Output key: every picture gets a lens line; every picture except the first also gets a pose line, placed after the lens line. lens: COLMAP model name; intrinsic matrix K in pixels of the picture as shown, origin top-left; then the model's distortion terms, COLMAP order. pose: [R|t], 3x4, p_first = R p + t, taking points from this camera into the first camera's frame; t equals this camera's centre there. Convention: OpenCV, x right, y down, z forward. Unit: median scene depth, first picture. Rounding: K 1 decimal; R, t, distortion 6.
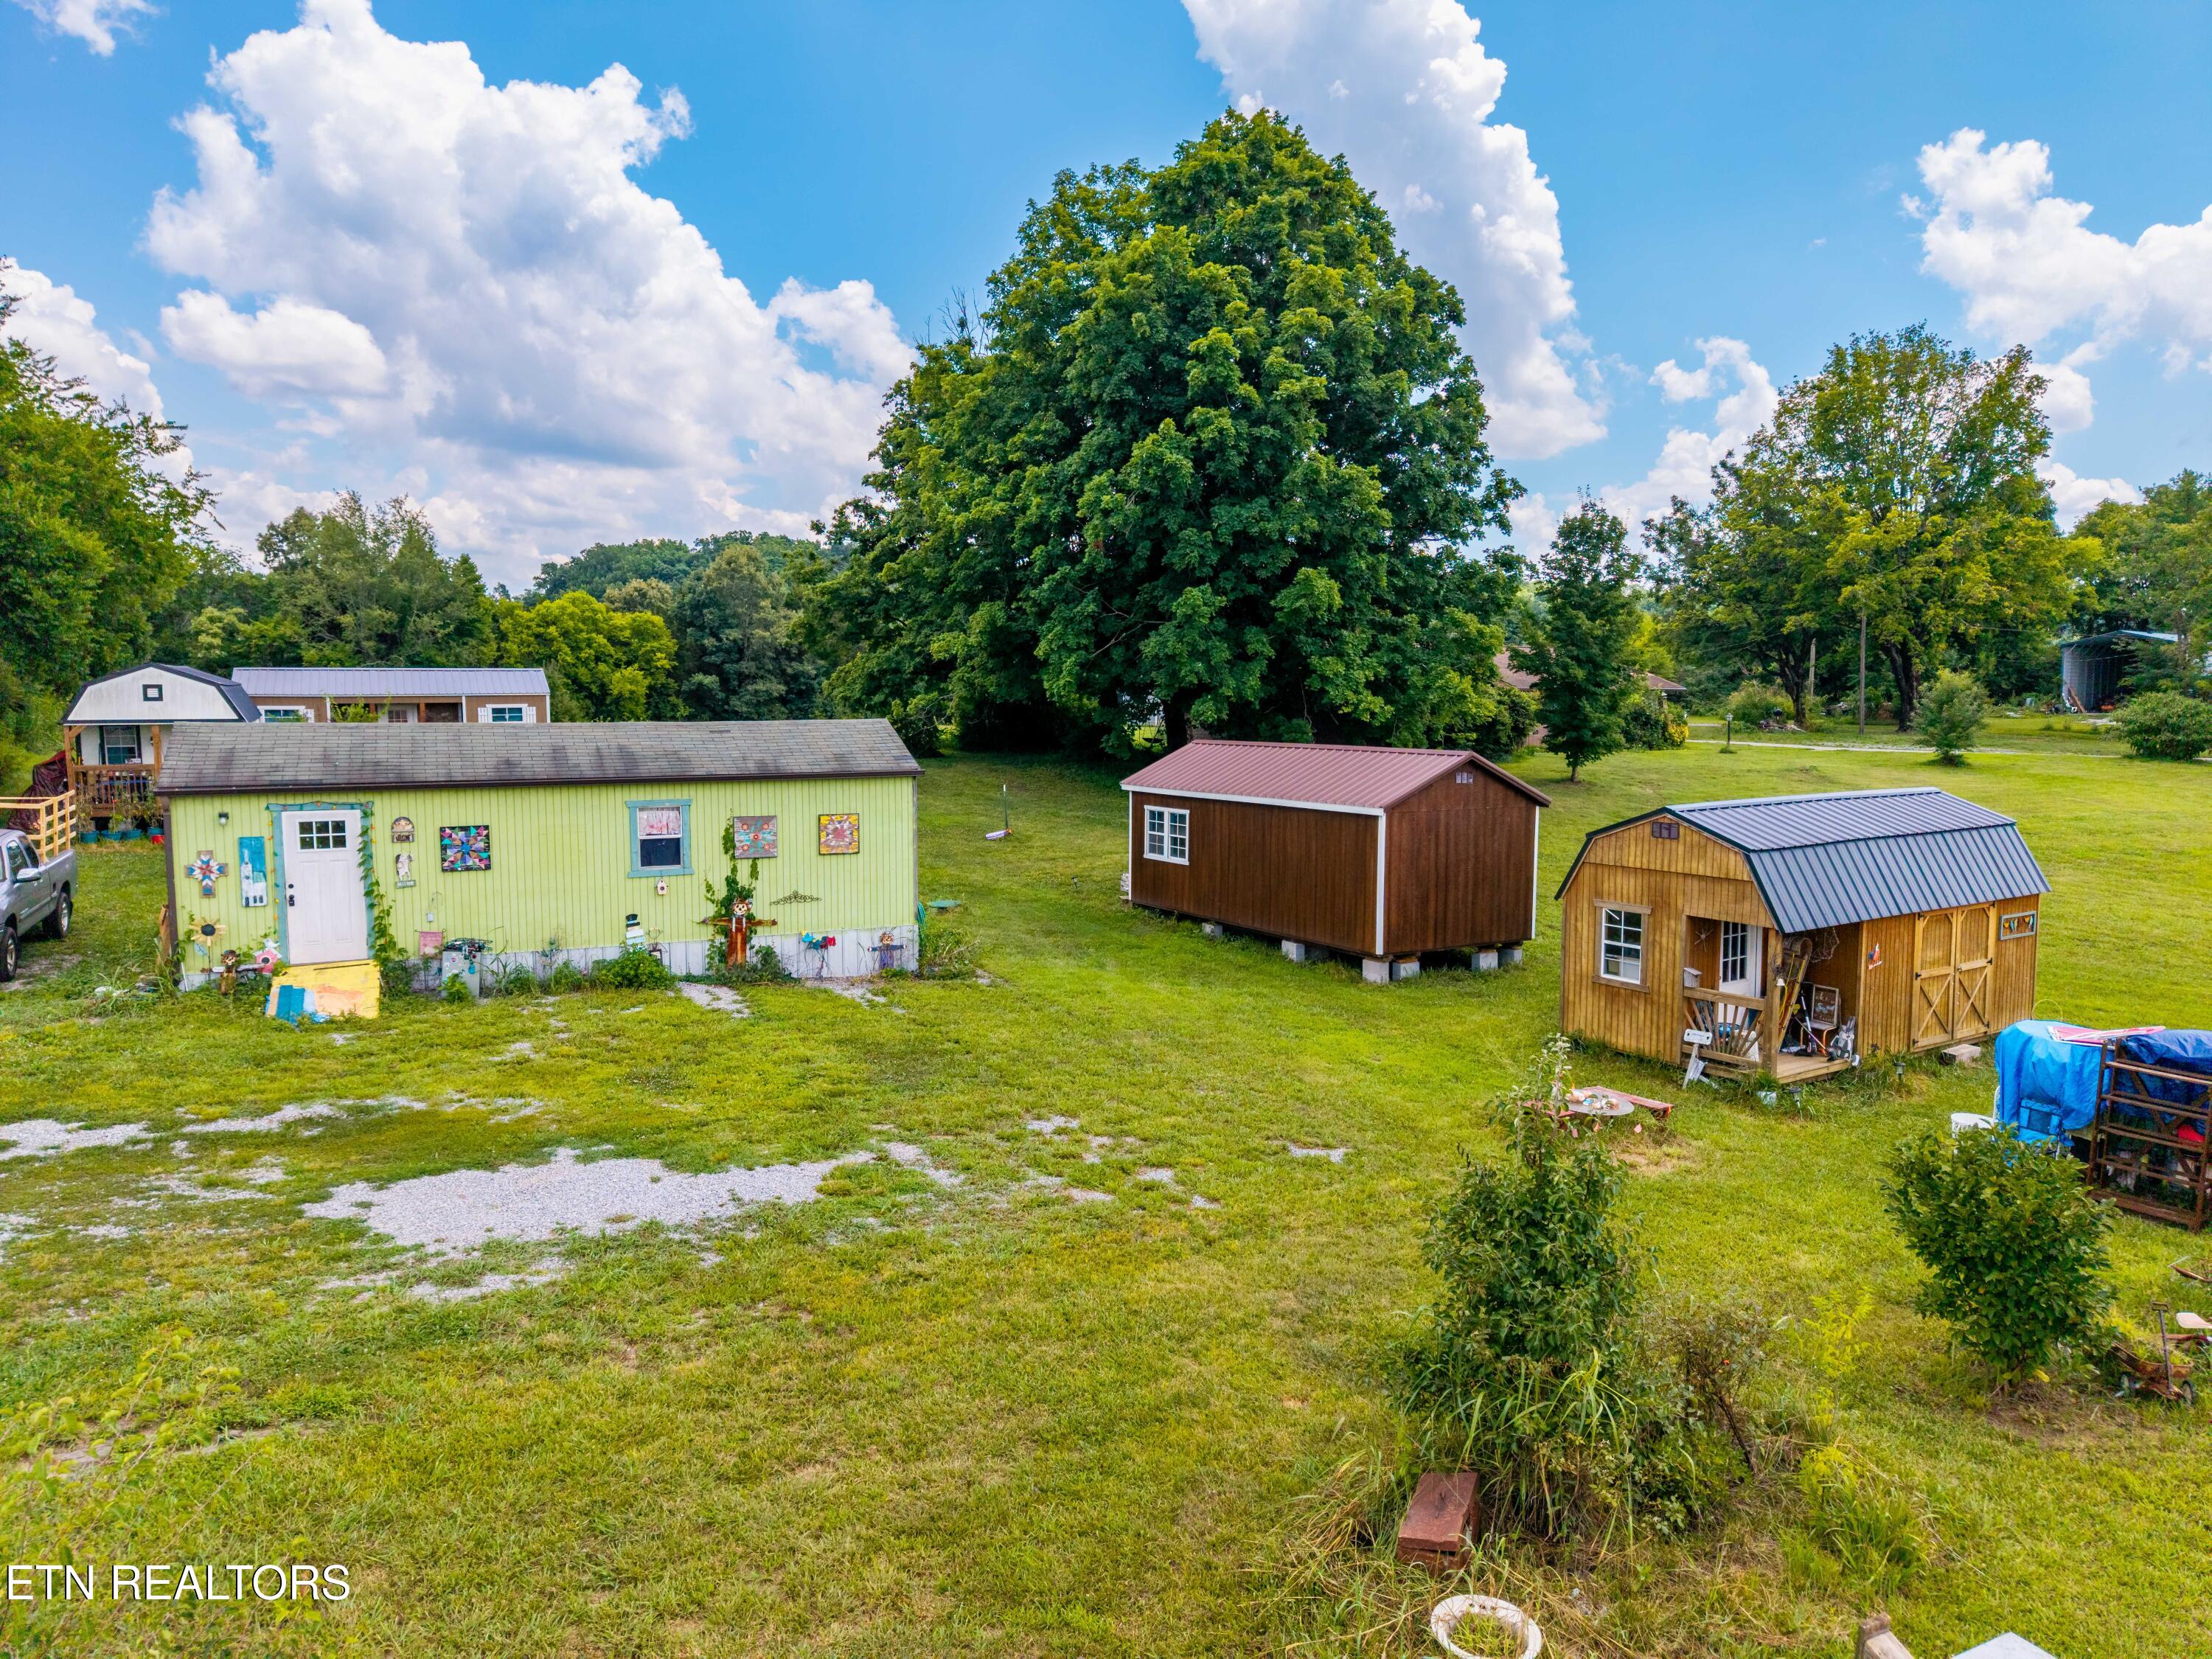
lens RADIAL K [[1456.6, 0, 1095.7], [0, 1456.6, 832.7], [0, 0, 1]] dist [0.030814, -0.036987]
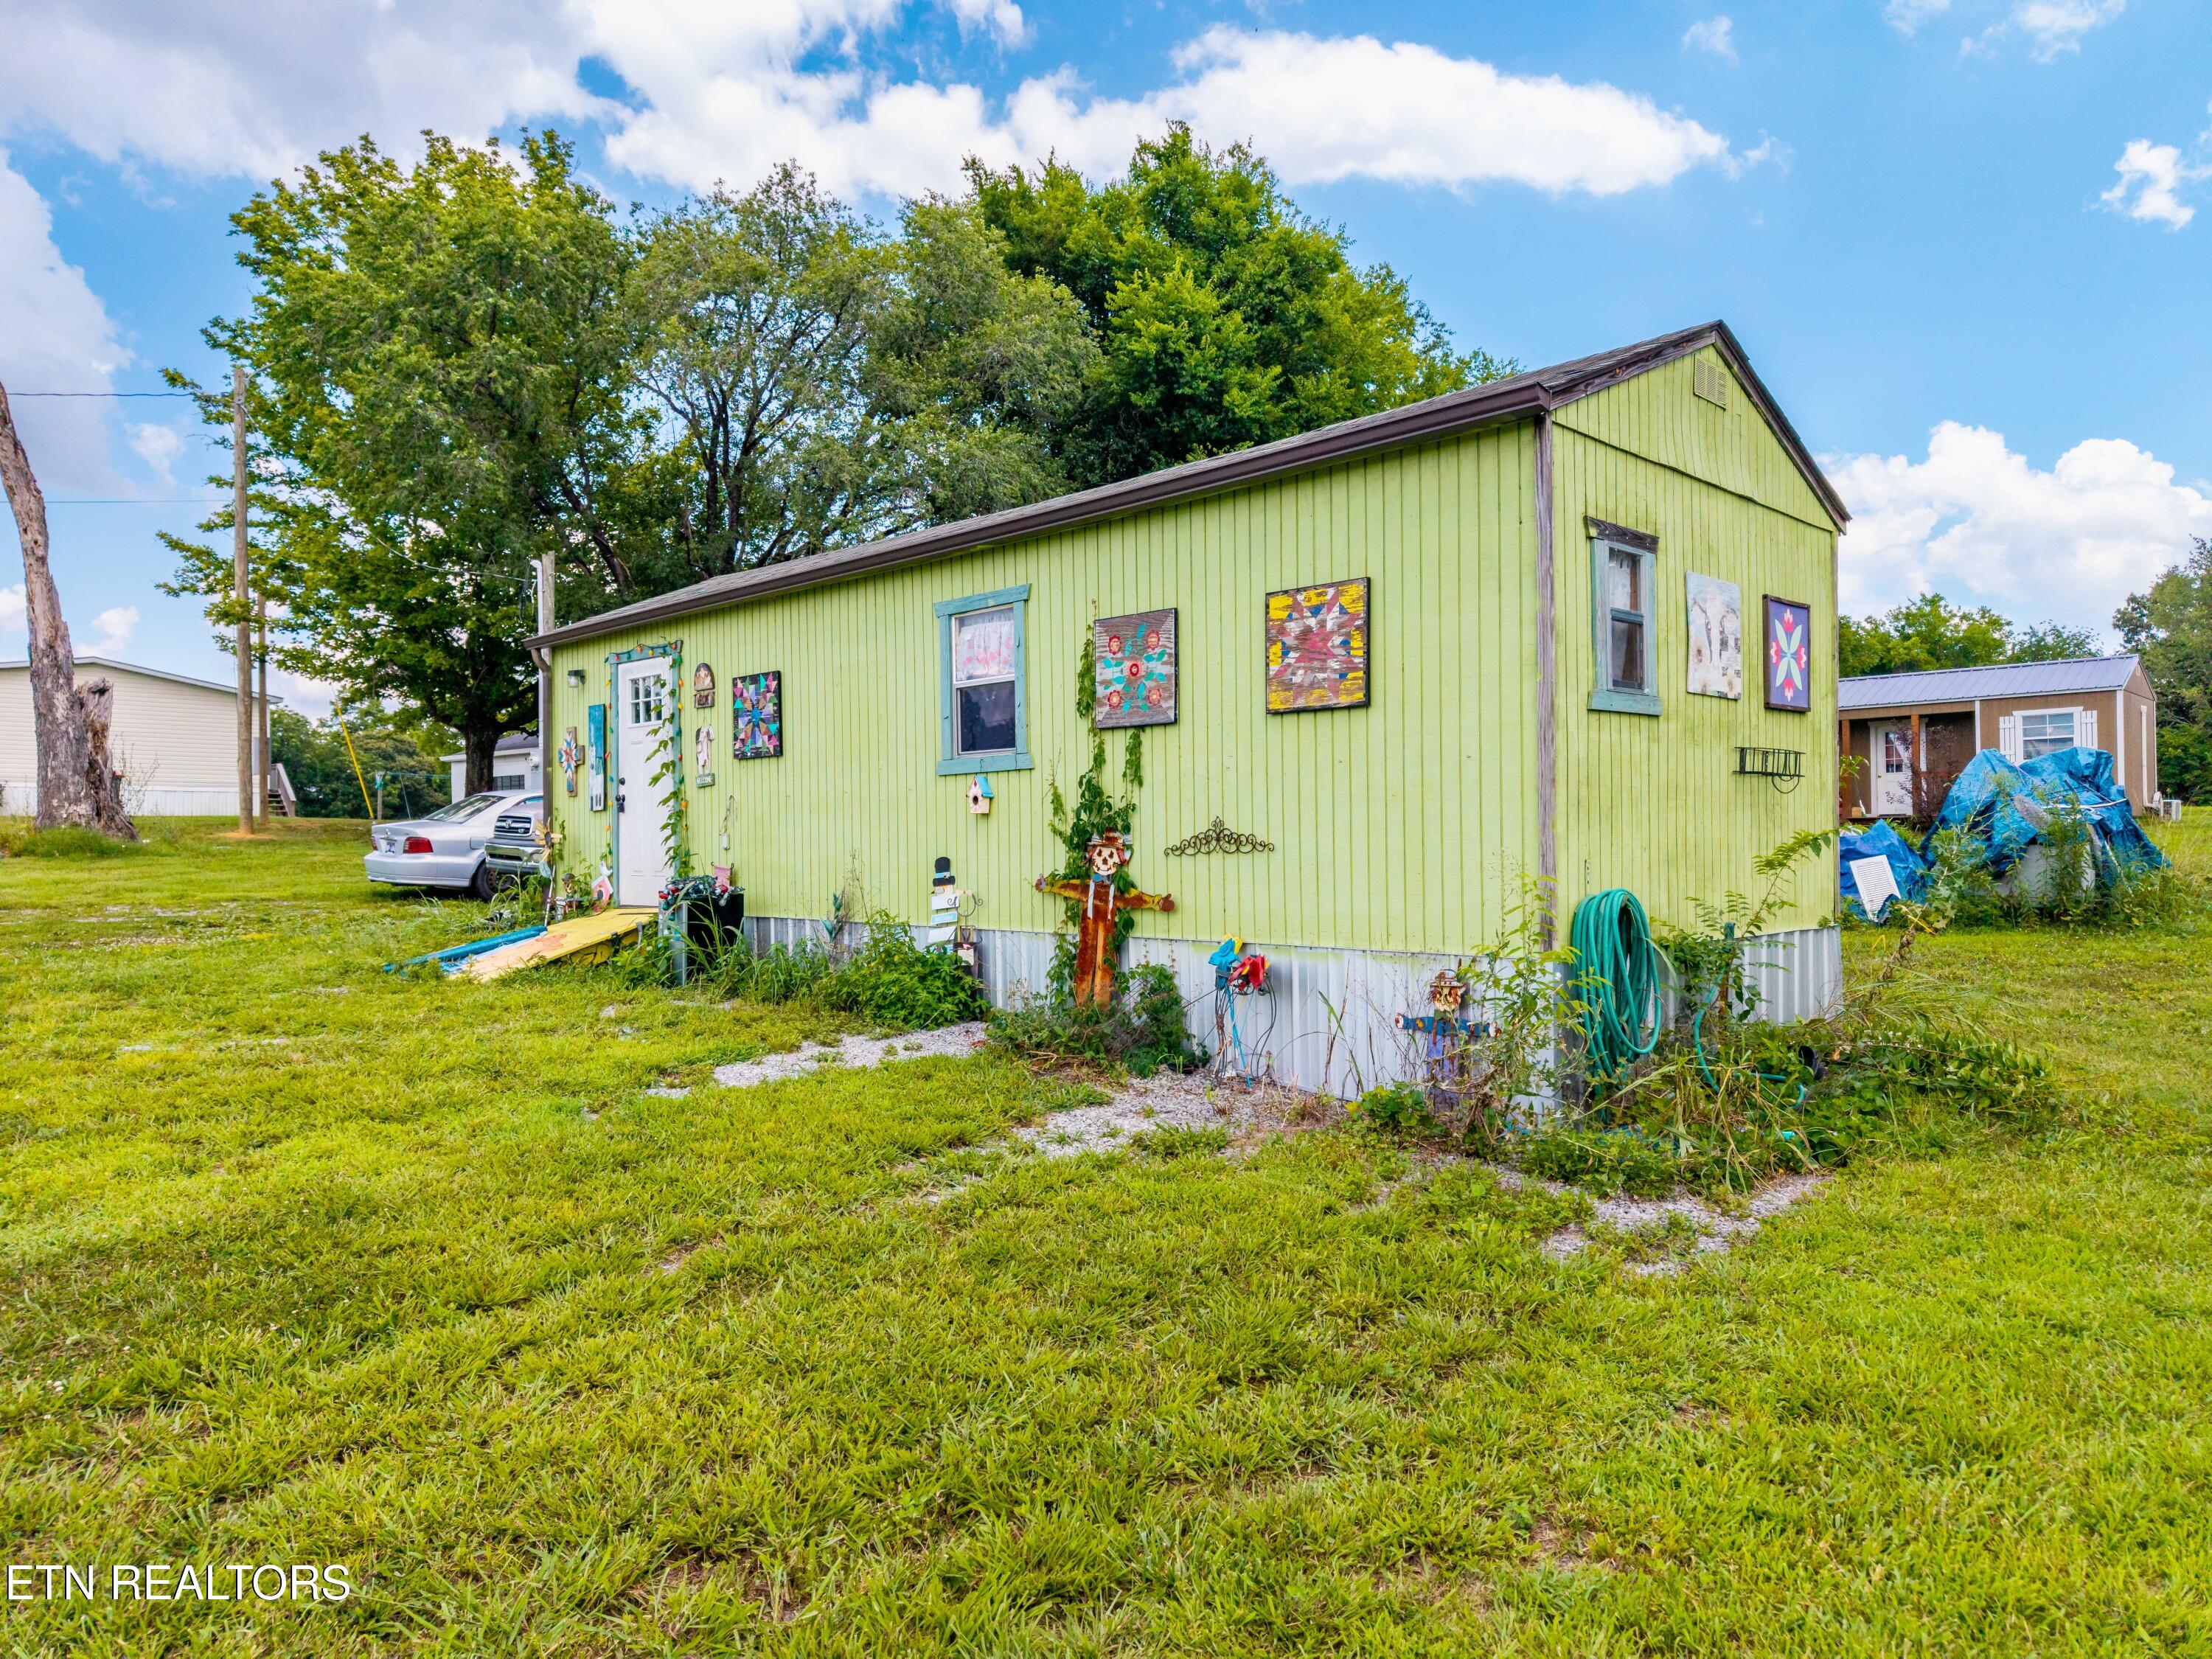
lens RADIAL K [[1456.6, 0, 1095.7], [0, 1456.6, 832.7], [0, 0, 1]] dist [0.030814, -0.036987]
pose [[0.346130, -0.009459, -0.938139, 0.116579], [-0.085666, 0.995453, -0.041643, 0.061534], [0.934267, 0.094780, 0.343746, 0.869940]]
